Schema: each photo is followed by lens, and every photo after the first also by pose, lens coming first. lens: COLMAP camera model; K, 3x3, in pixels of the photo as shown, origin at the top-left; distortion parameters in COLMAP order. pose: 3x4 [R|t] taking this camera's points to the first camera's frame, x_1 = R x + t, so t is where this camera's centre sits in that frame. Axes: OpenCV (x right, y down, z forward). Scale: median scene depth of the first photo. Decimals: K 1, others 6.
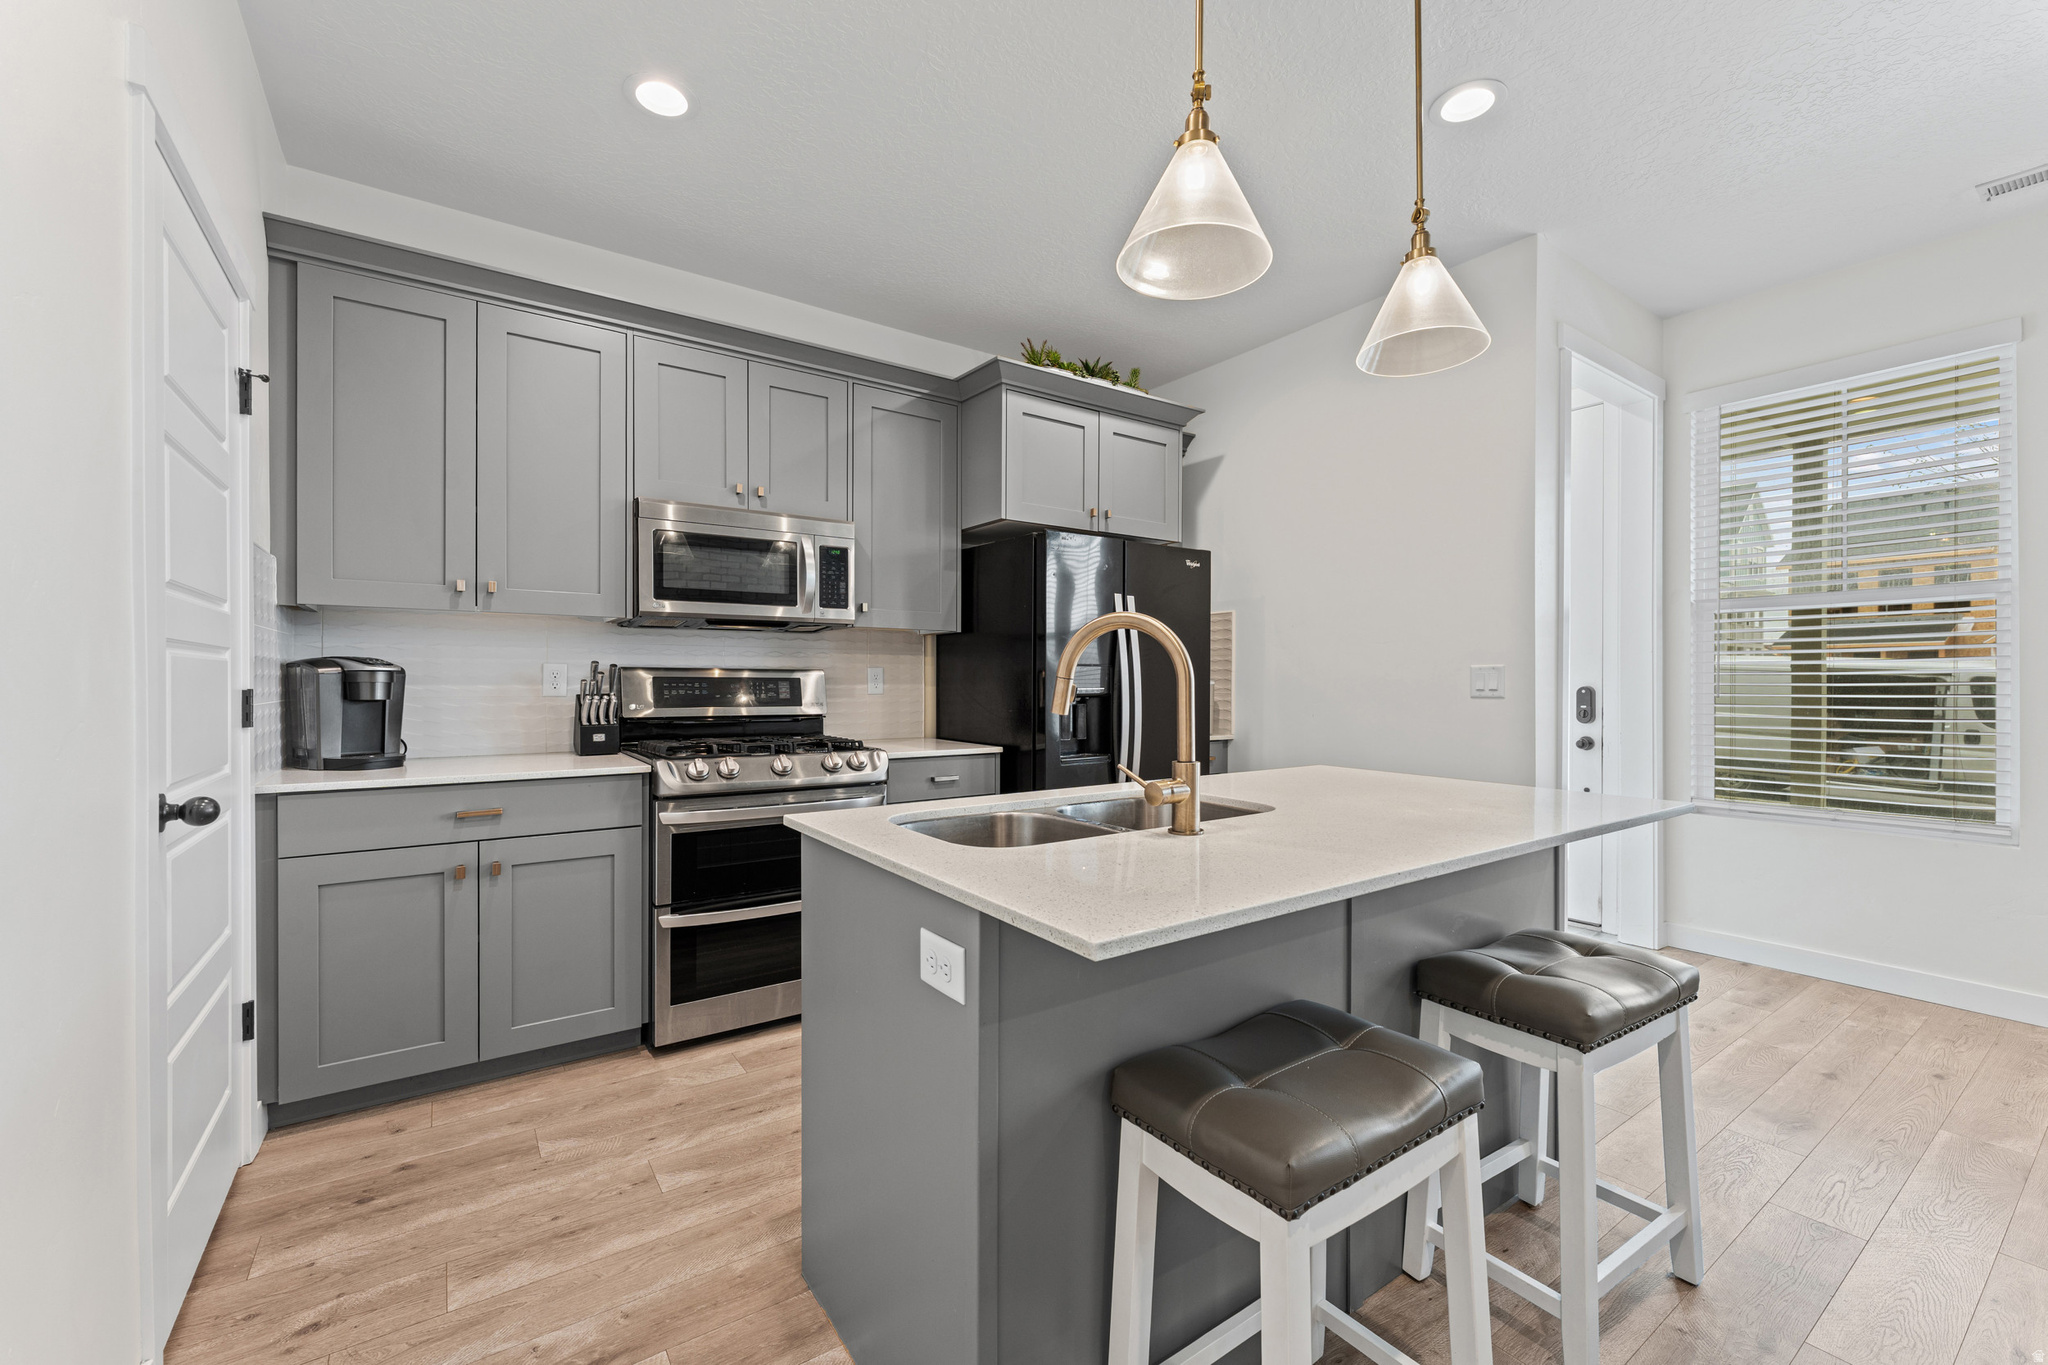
lens RADIAL K [[864.4, 0, 1074.0], [0, 864.4, 686.3], [0, 0, 1]] dist [-0.001354, -0.000043]
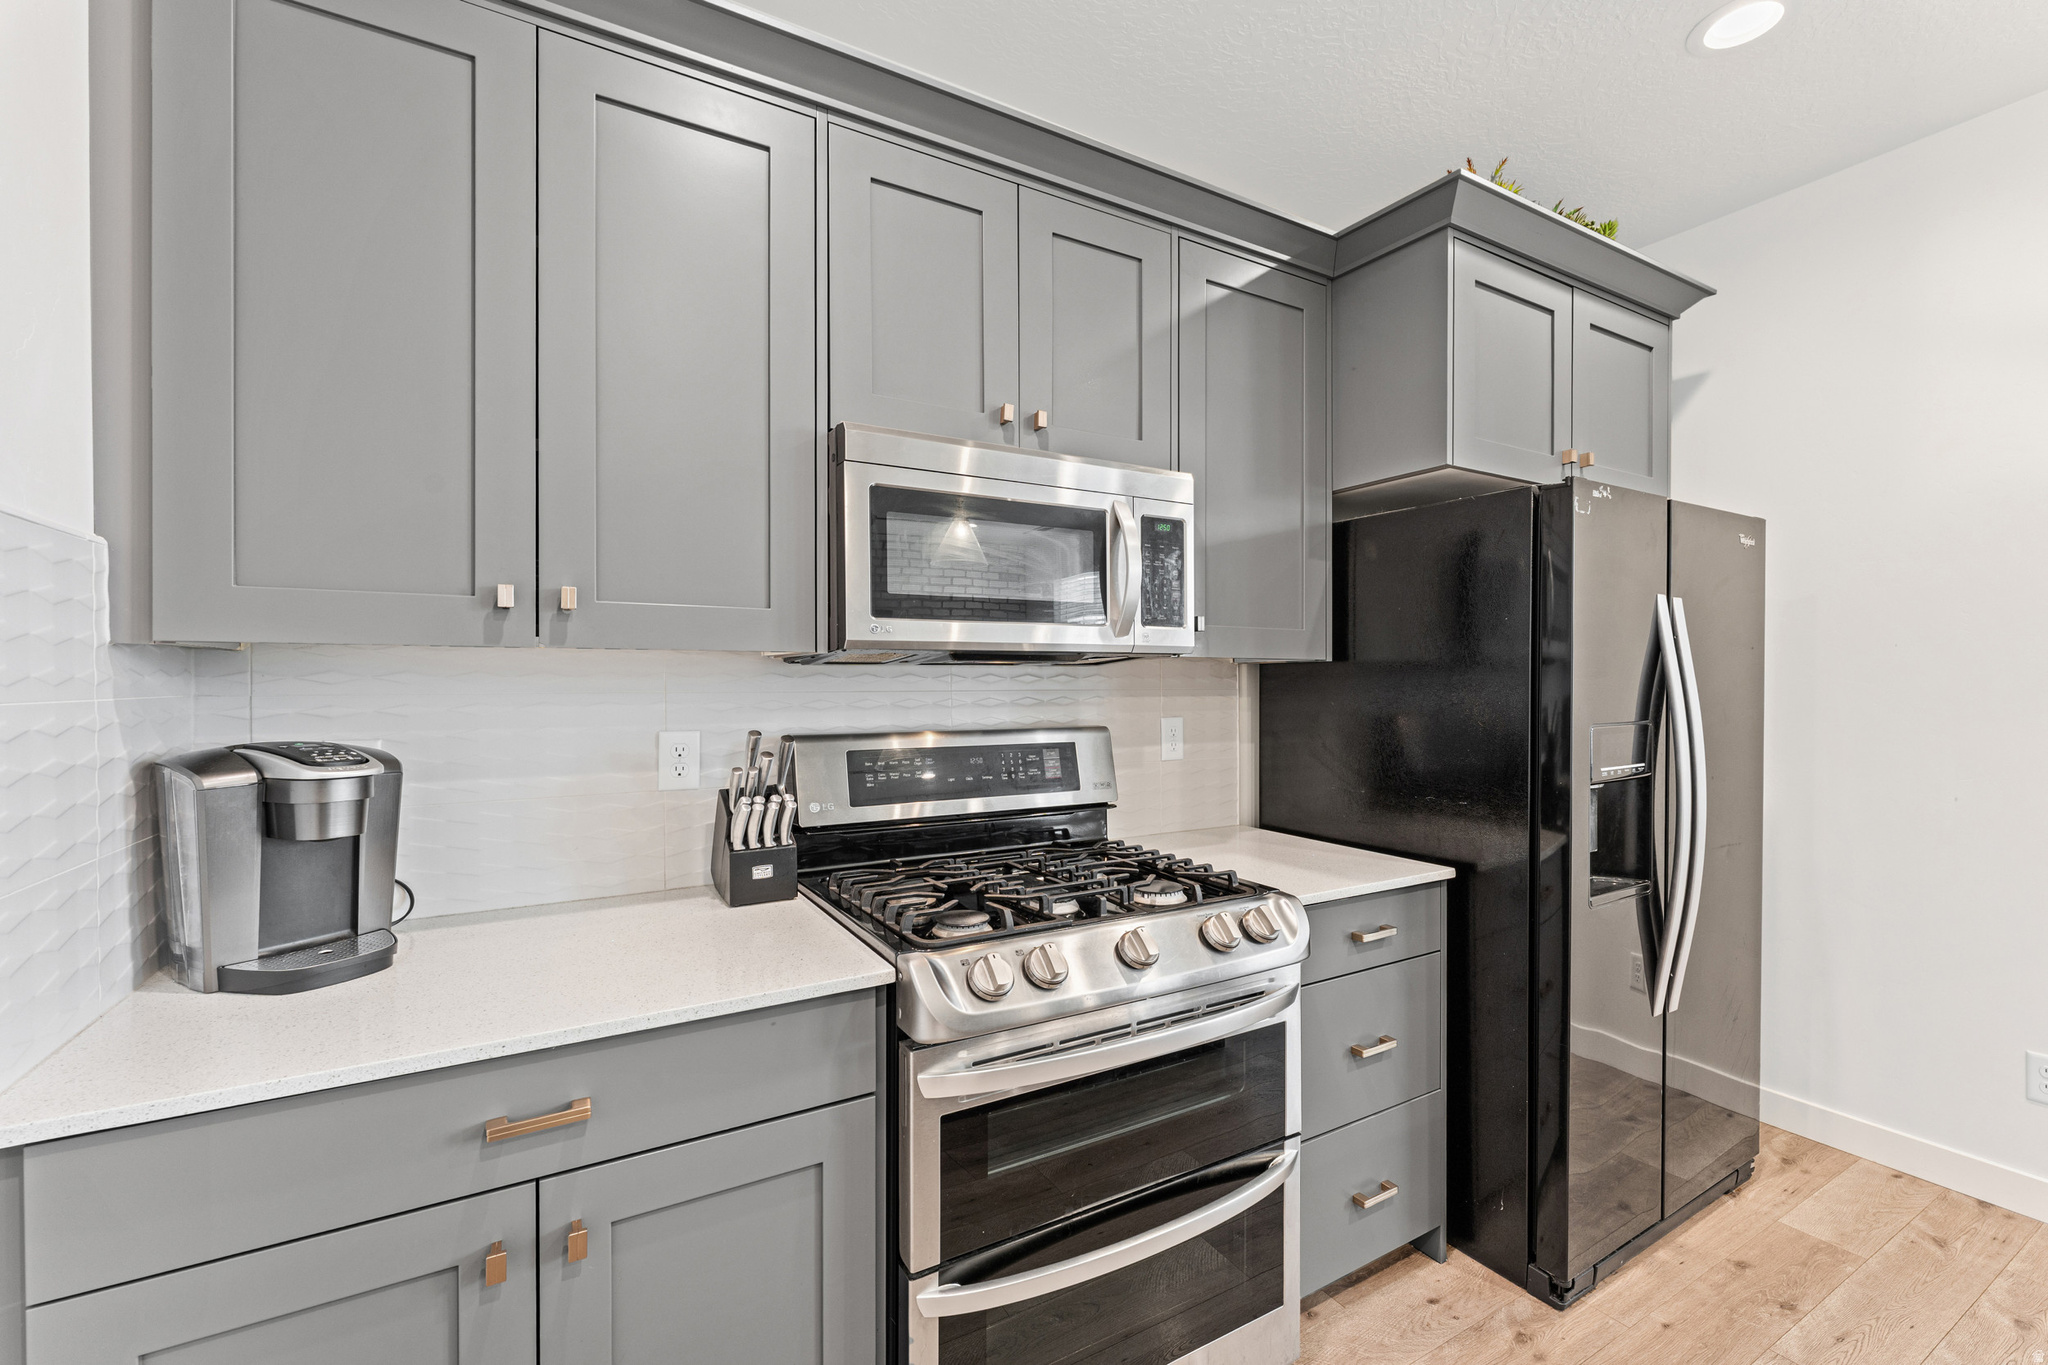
lens RADIAL K [[930.2, 0, 1149.6], [0, 930.2, 683.8], [0, 0, 1]] dist [-0.000183, -0.000010]
pose [[0.999117, -0.009618, -0.040905, -0.282310], [0.009184, 0.999900, -0.010797, -0.050617], [0.041004, 0.010412, 0.999105, 0.425521]]
